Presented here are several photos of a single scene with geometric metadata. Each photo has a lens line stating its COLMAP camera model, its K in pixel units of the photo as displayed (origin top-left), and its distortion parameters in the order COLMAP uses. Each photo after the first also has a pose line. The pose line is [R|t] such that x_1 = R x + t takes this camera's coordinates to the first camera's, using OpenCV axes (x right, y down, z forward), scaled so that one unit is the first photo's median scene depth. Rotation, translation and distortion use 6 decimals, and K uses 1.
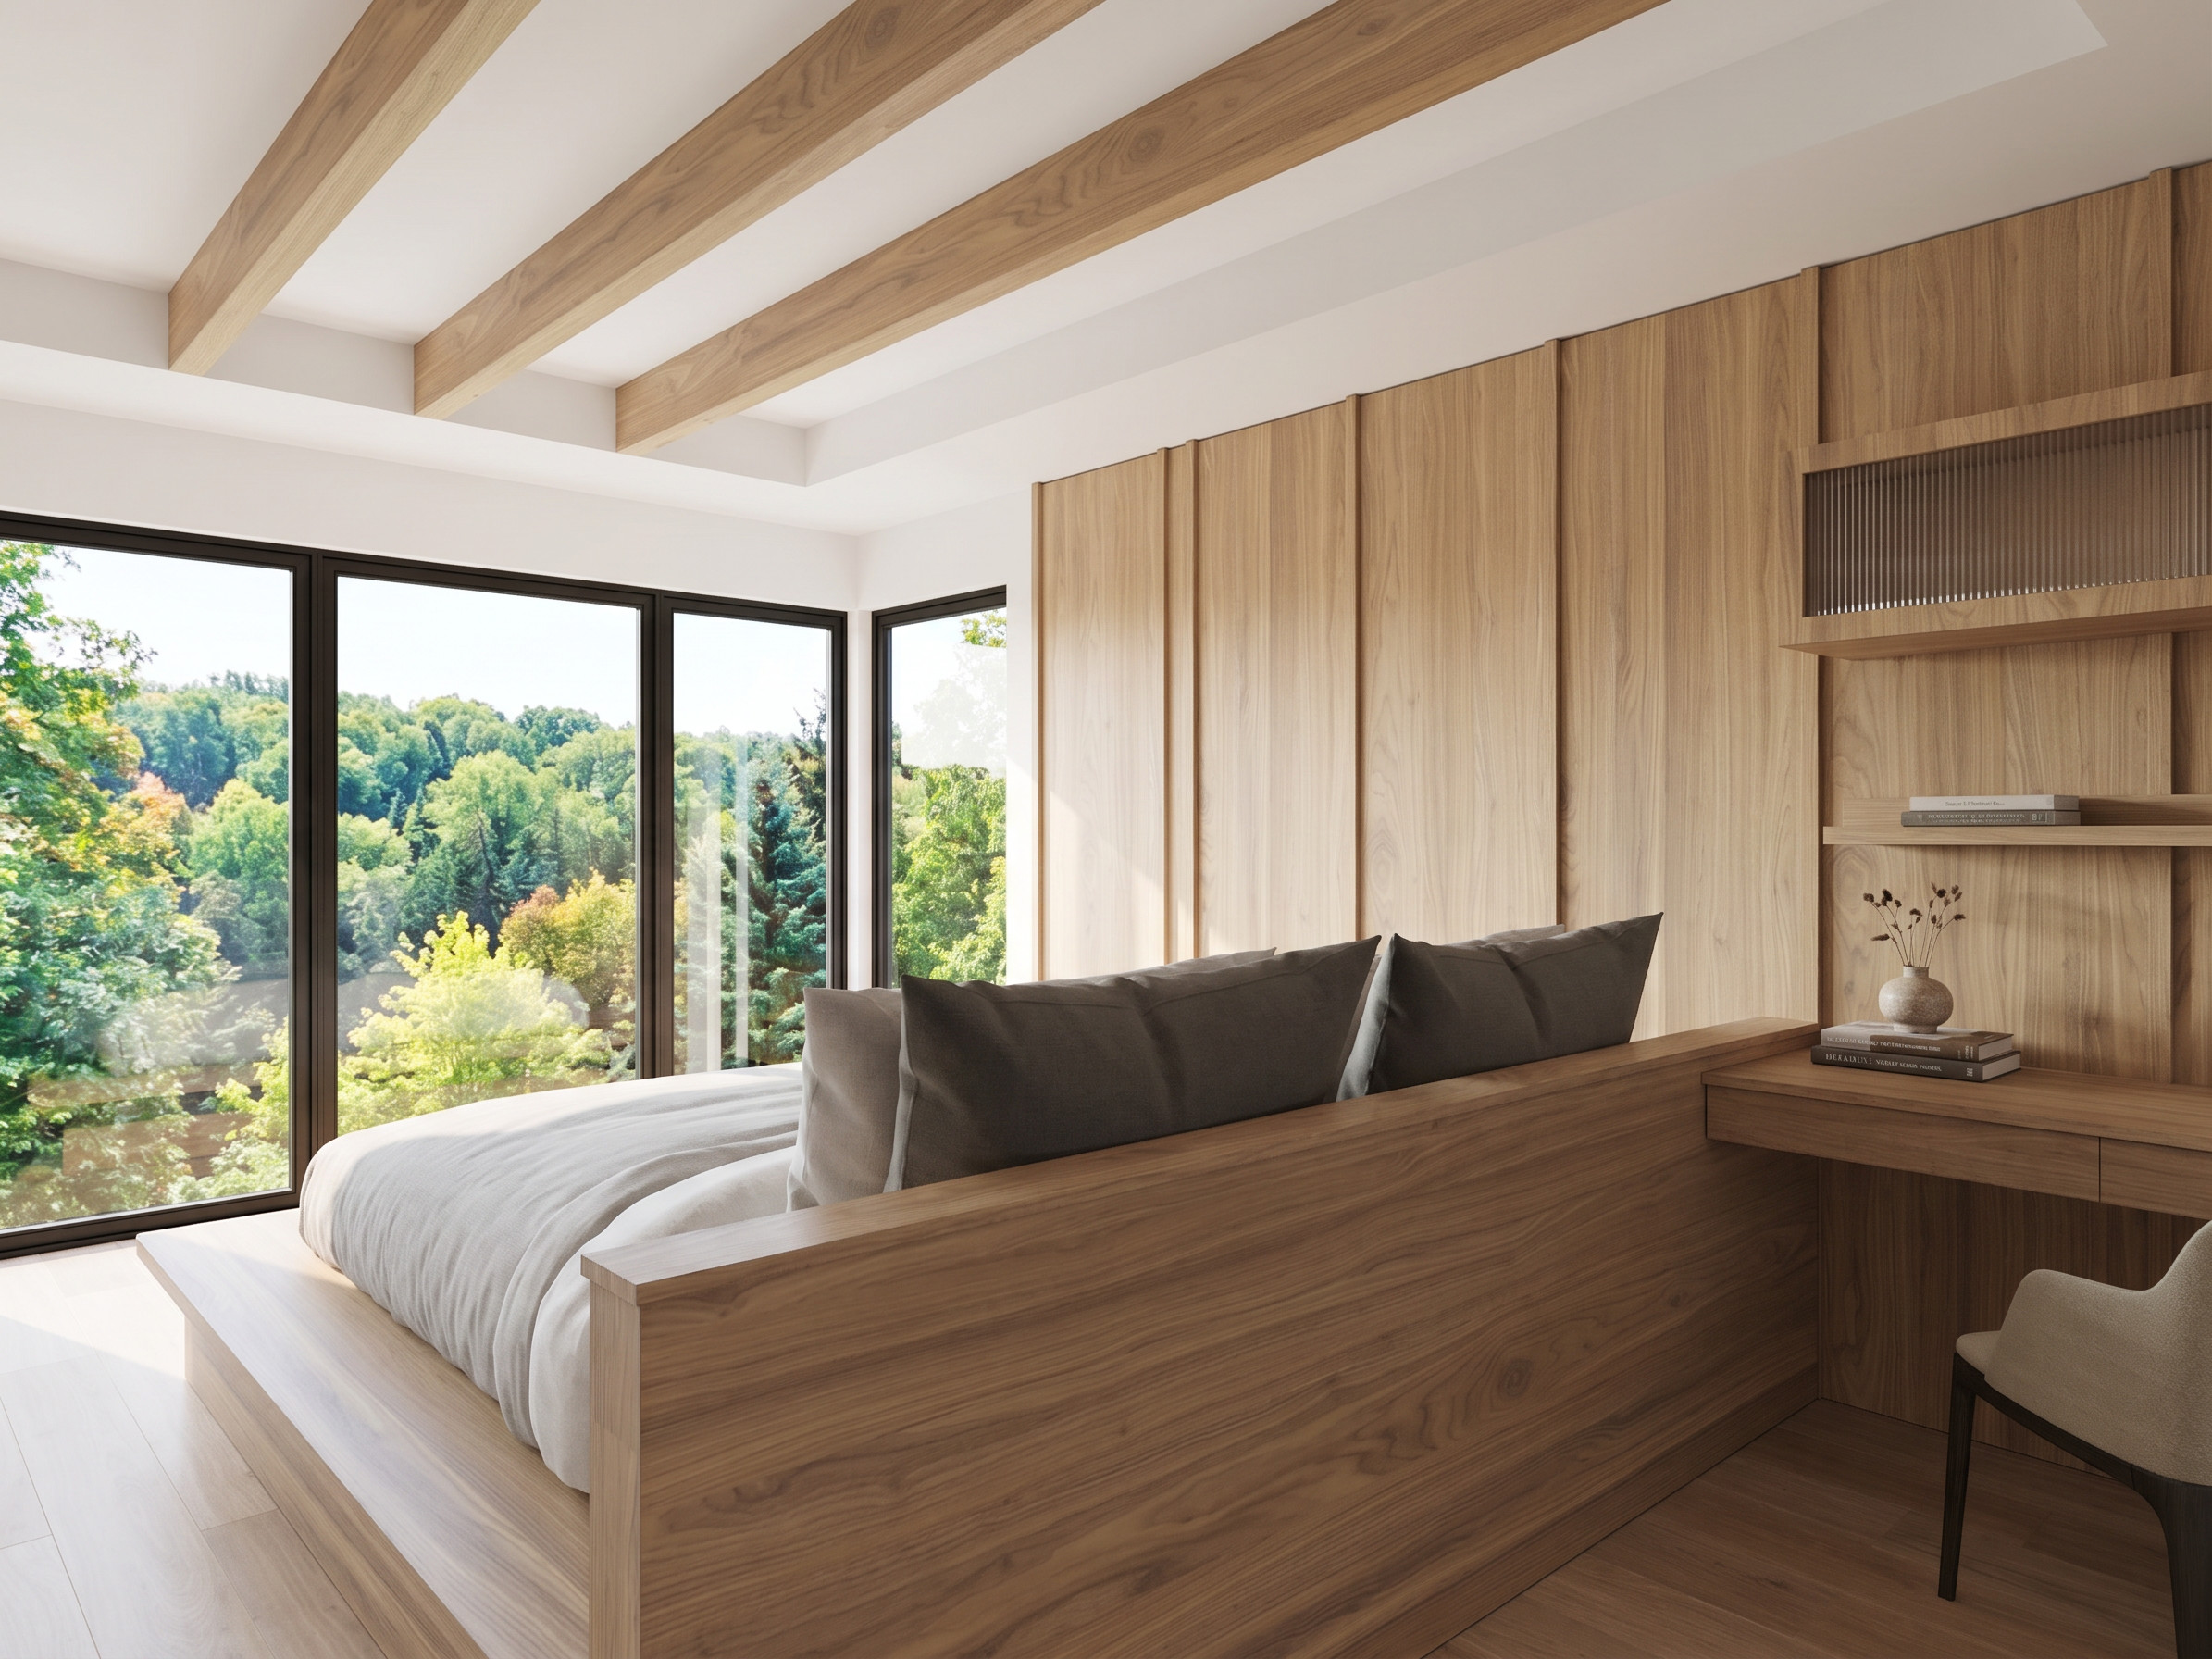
lens RADIAL K [[1443.2, 0, 1106.0], [0, 1443.2, 829.5], [0, 0, 1]] dist [-0.000501, 0.001477]
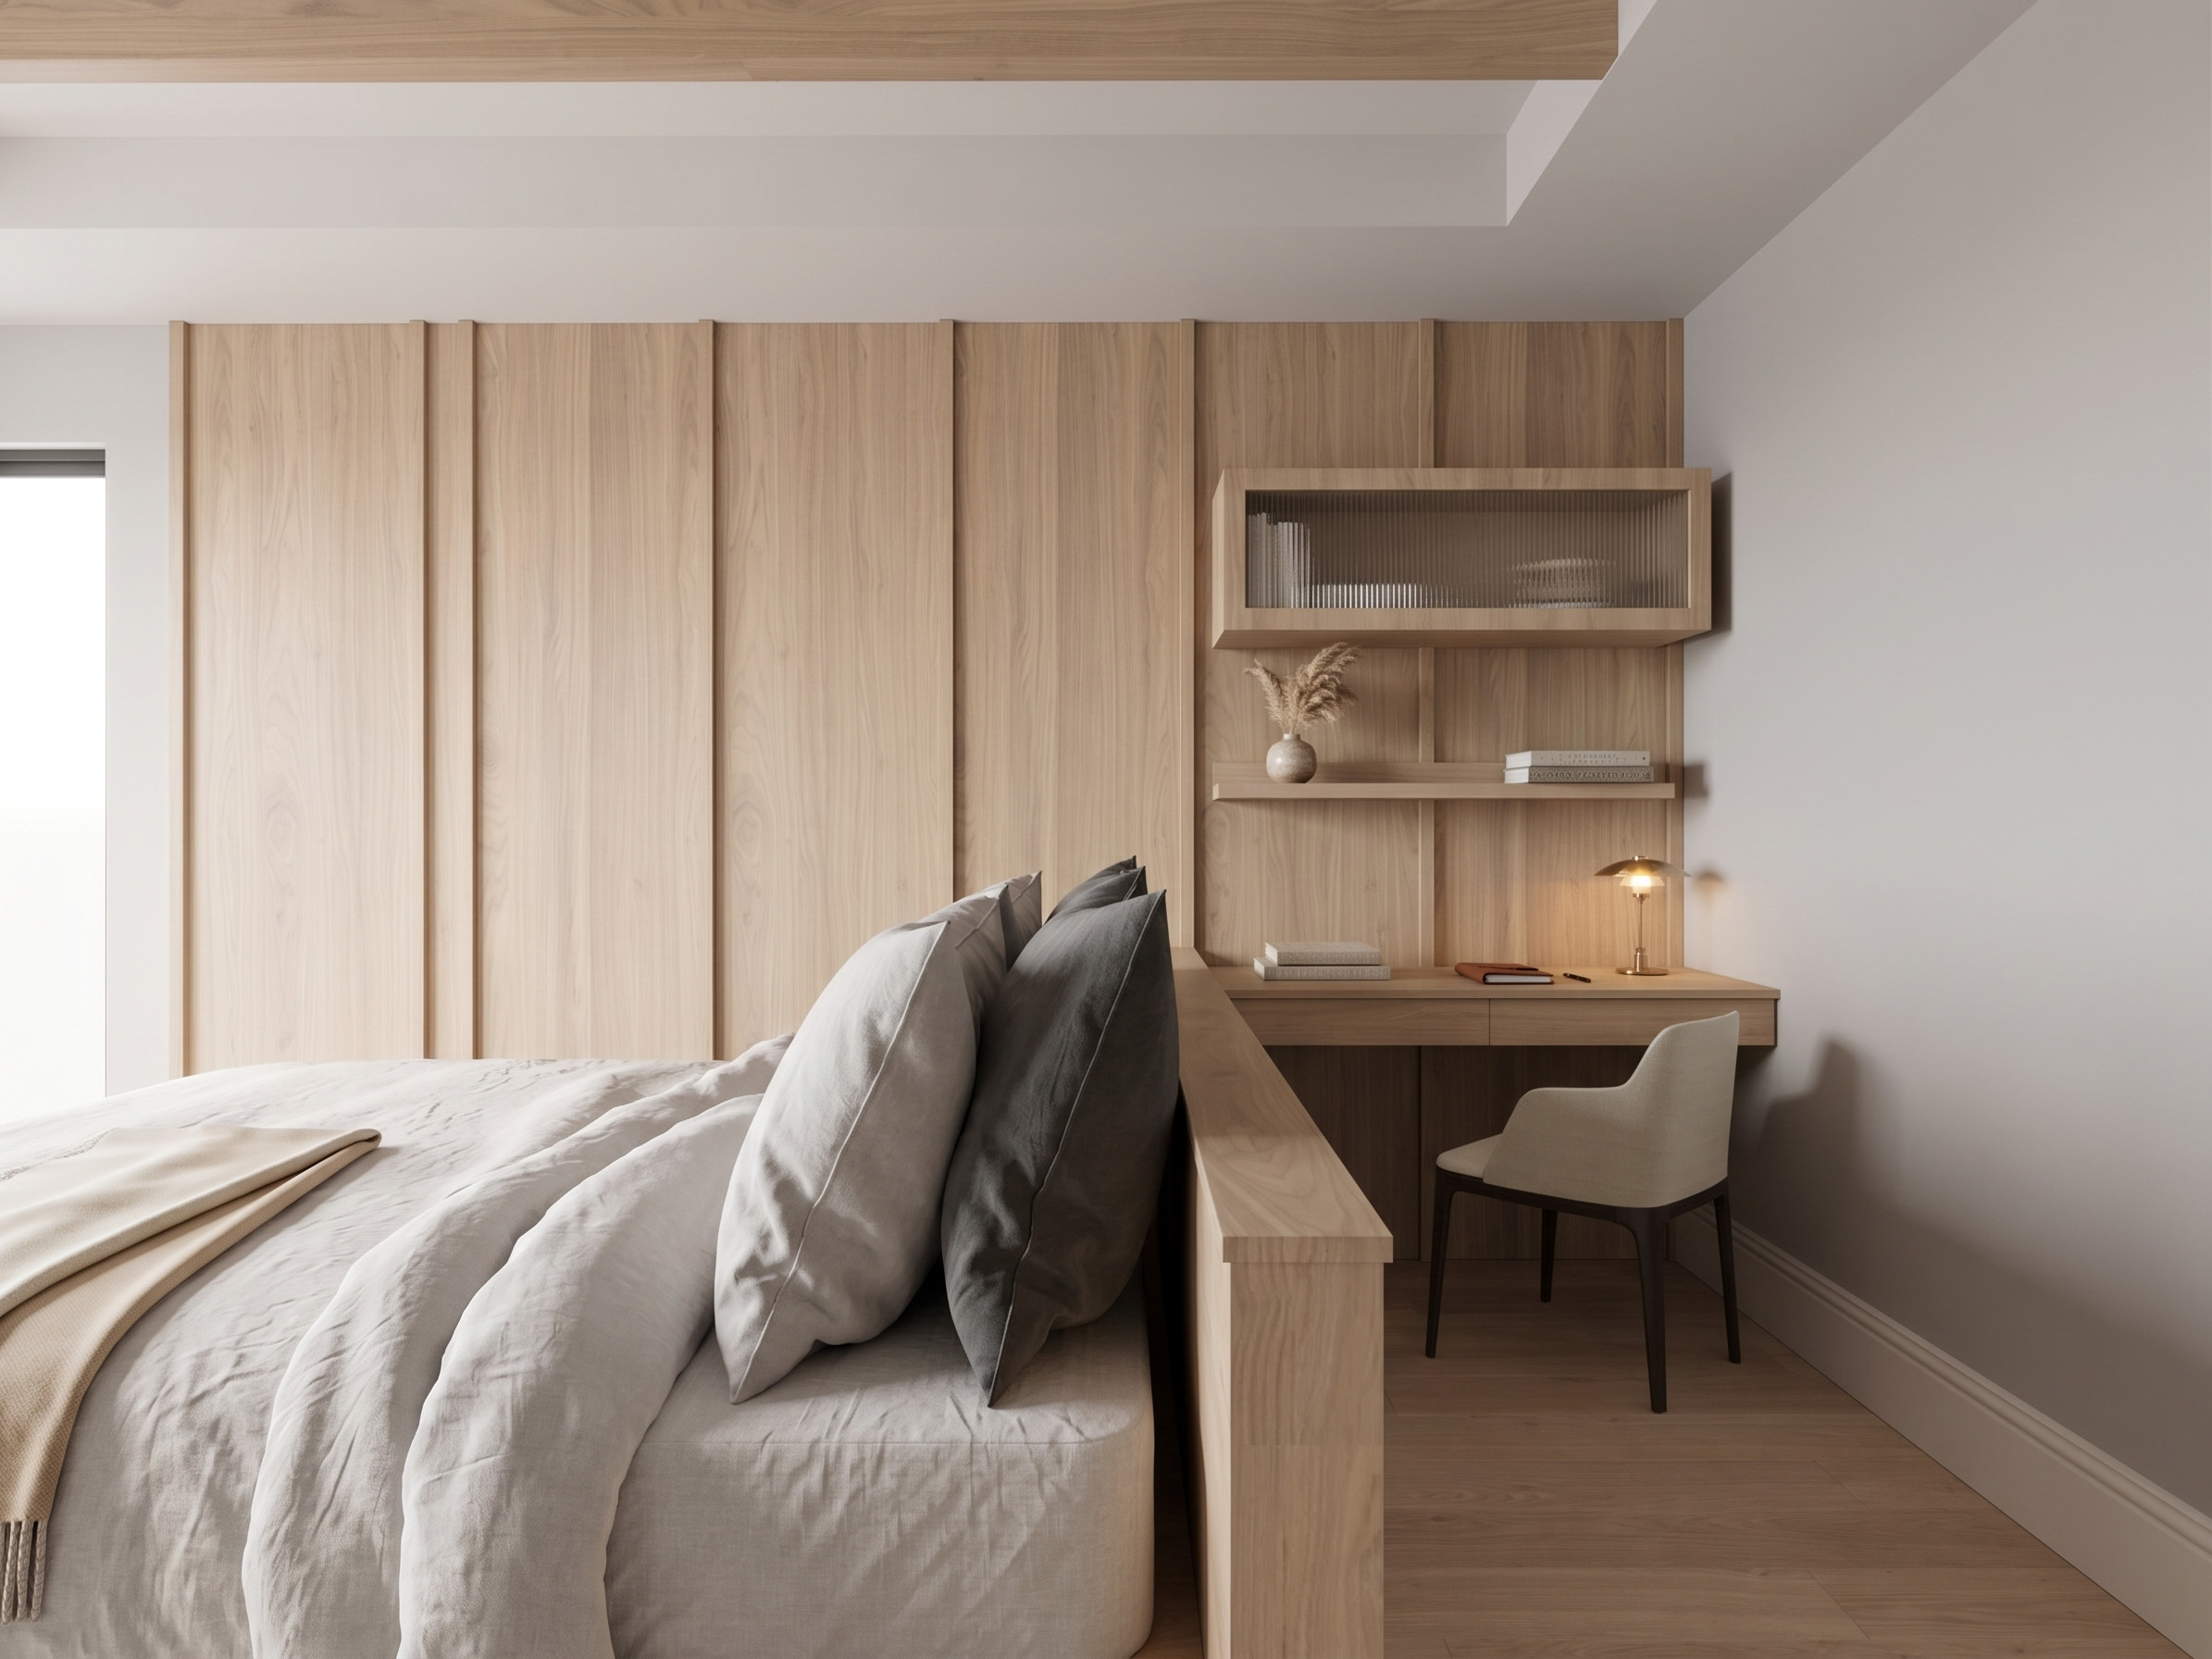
lens RADIAL K [[1443.2, 0, 1106.0], [0, 1443.2, 829.5], [0, 0, 1]] dist [-0.000501, 0.001477]
pose [[0.679192, 0.015334, 0.733801, -0.363409], [-0.004167, 0.999846, -0.017036, 0.046385], [-0.733949, 0.008513, 0.679151, 0.198330]]
